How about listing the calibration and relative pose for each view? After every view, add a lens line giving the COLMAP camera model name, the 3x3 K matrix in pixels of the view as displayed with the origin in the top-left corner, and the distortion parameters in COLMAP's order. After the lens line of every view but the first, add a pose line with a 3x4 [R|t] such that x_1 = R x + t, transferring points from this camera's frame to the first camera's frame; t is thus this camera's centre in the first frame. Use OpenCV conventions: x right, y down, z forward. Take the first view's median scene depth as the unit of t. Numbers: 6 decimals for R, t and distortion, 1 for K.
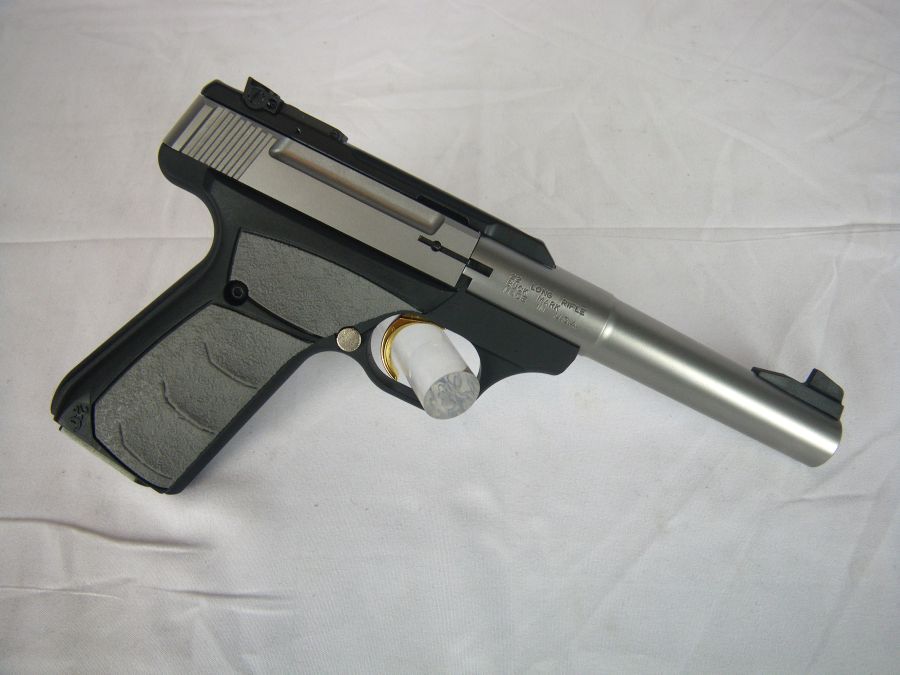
lens RADIAL K [[741.9, 0, 463.2], [0, 741.9, 341.1], [0, 0, 1]] dist [-0.159085, 0.107407]
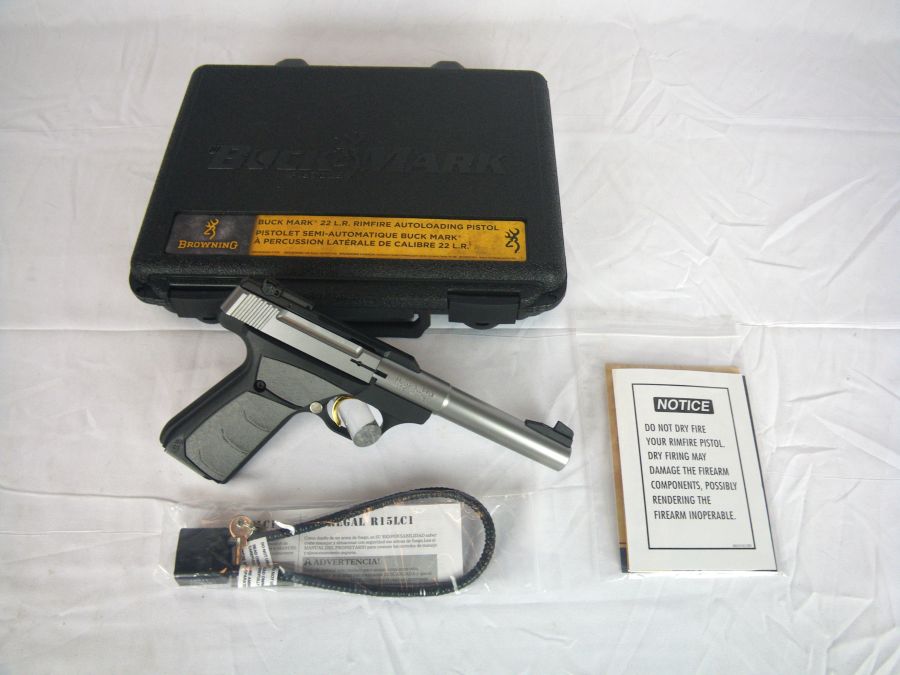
lens RADIAL K [[741.9, 0, 463.2], [0, 741.9, 341.1], [0, 0, 1]] dist [-0.159085, 0.107407]
pose [[0.998112, 0.009520, 0.060682, 0.120389], [-0.012658, 0.998591, 0.051531, -0.290529], [-0.060105, -0.052202, 0.996826, -1.004381]]
